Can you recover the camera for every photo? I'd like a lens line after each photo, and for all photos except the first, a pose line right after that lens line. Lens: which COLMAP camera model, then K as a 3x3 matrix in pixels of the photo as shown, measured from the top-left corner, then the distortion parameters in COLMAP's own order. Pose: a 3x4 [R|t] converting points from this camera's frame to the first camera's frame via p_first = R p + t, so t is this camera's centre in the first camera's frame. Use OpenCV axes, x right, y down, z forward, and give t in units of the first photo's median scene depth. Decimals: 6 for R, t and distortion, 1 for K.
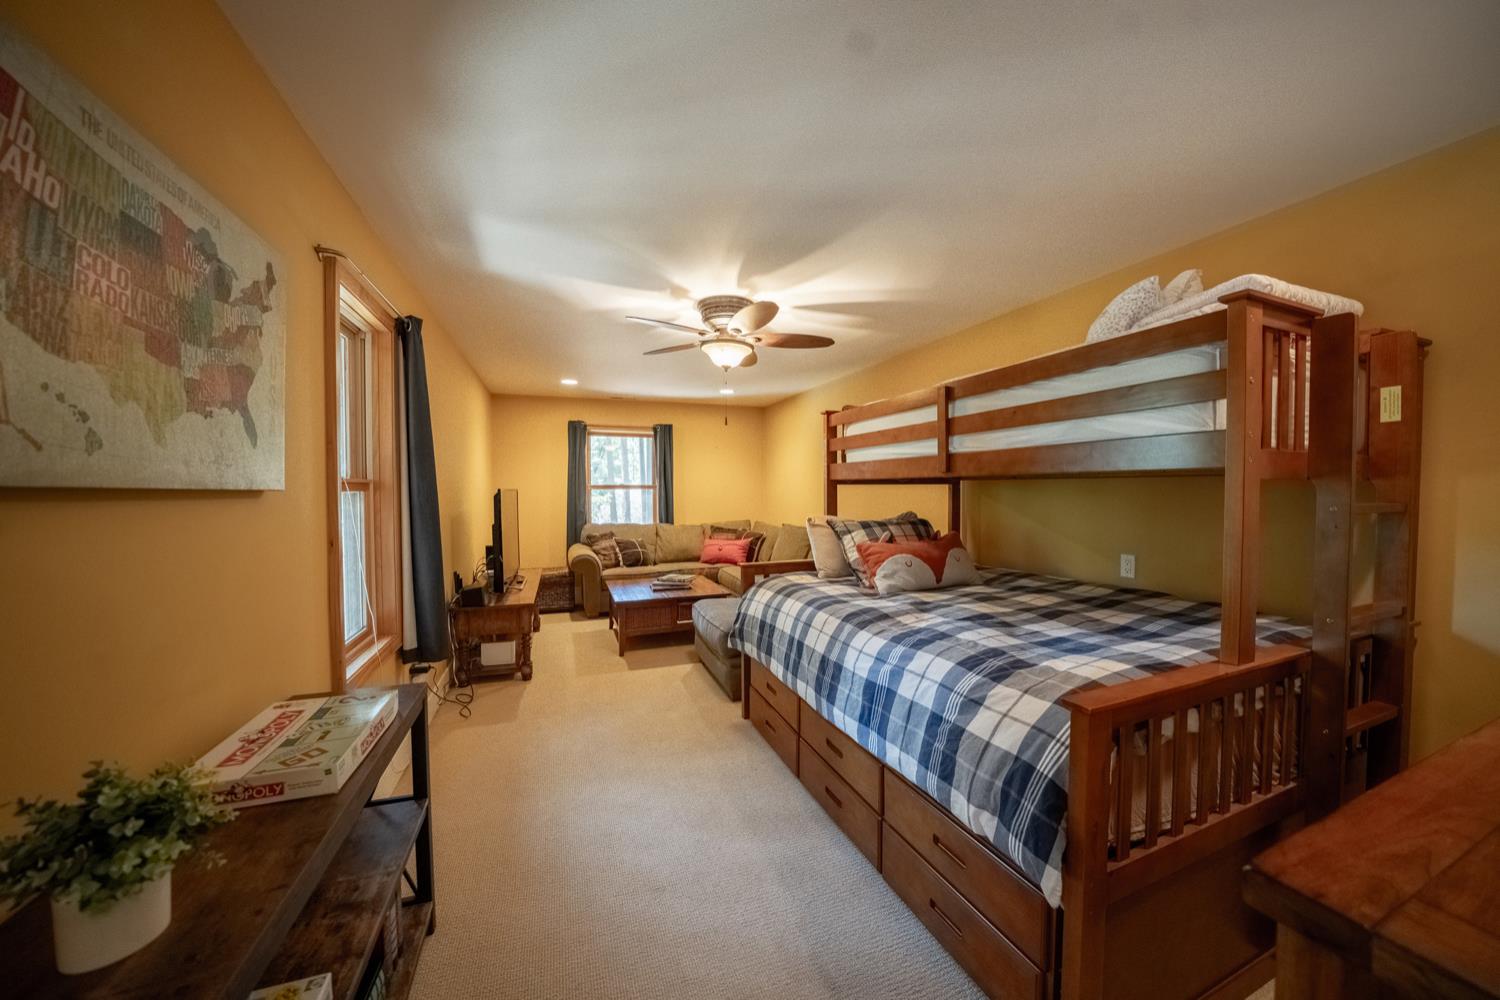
lens RADIAL K [[518.9, 0, 757.2], [0, 518.9, 502.5], [0, 0, 1]] dist [-0.024548, 0.002431]
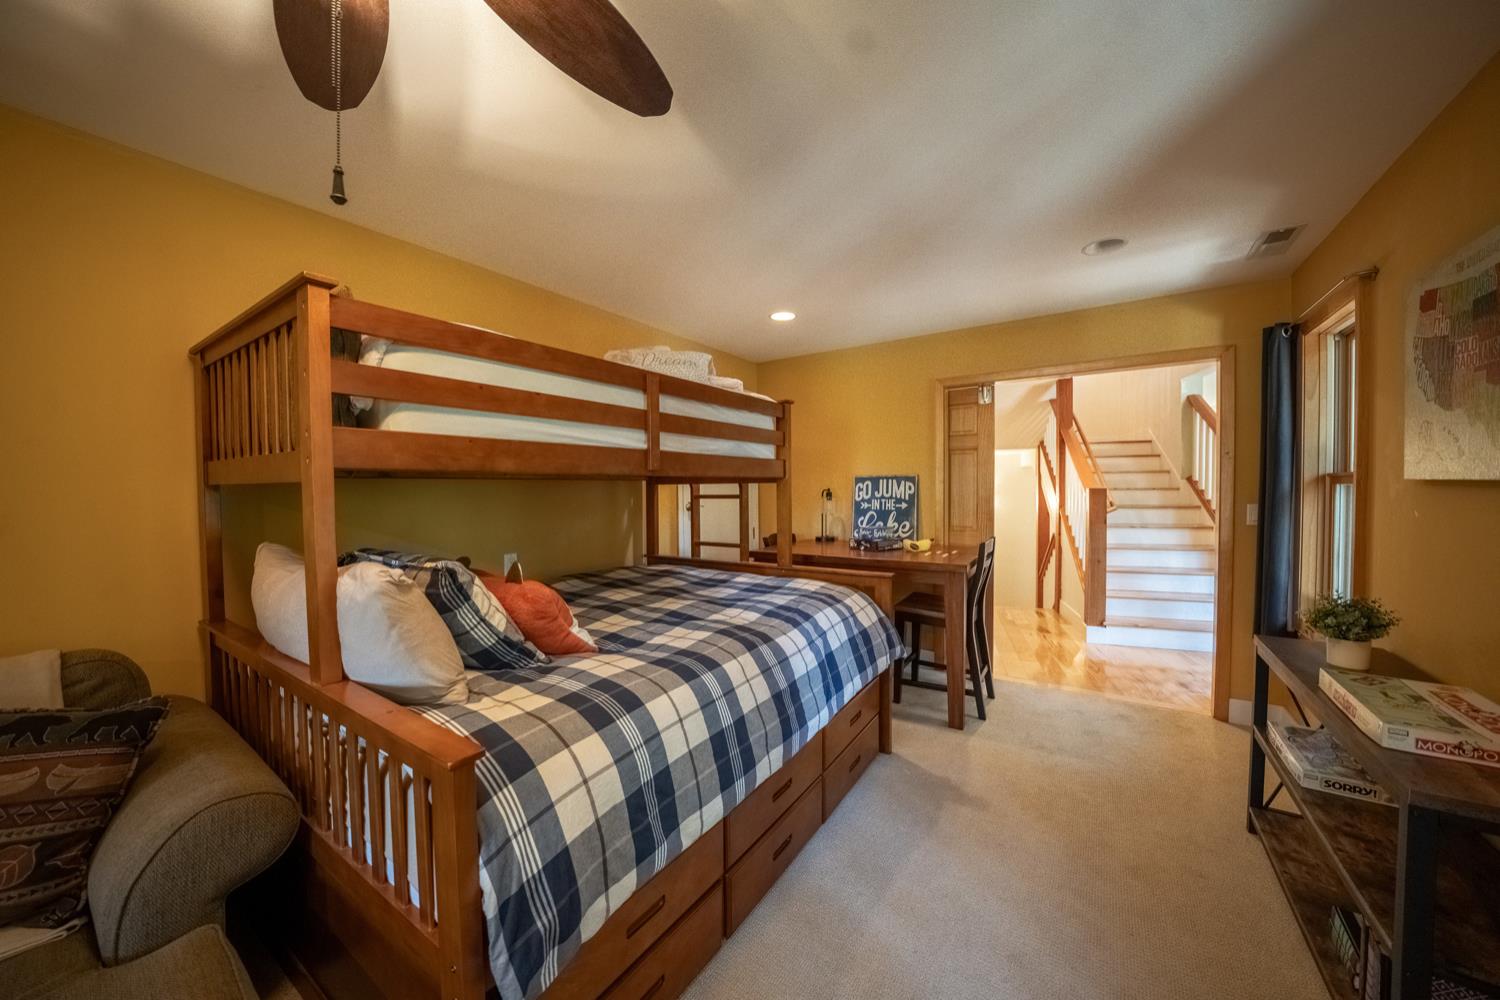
lens RADIAL K [[518.9, 0, 763.2], [0, 518.9, 500.5], [0, 0, 1]] dist [-0.024548, 0.002431]
pose [[-0.570937, -0.016834, 0.820821, -0.182795], [0.028232, 0.998796, 0.040121, -0.015569], [-0.820508, 0.046080, -0.569775, 0.534885]]
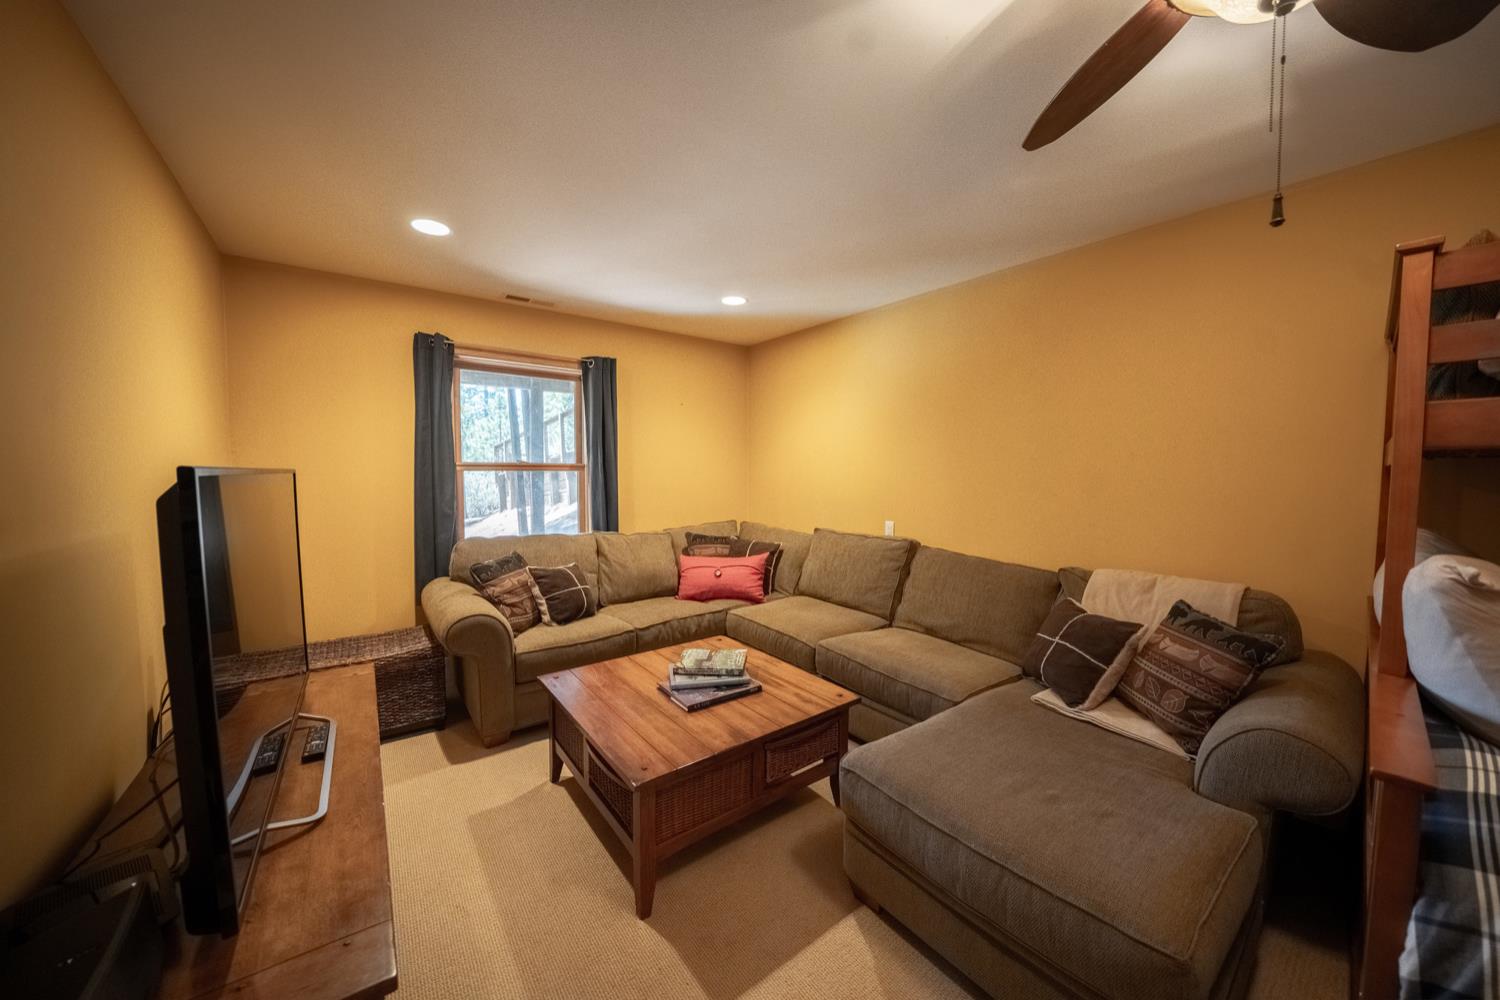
lens RADIAL K [[518.9, 0, 751.9], [0, 518.9, 500.2], [0, 0, 1]] dist [-0.024548, 0.002431]
pose [[0.956632, -0.012872, 0.291014, -0.209008], [0.003878, 0.999497, 0.031462, -0.012448], [-0.291272, -0.028969, 0.956201, 0.446330]]
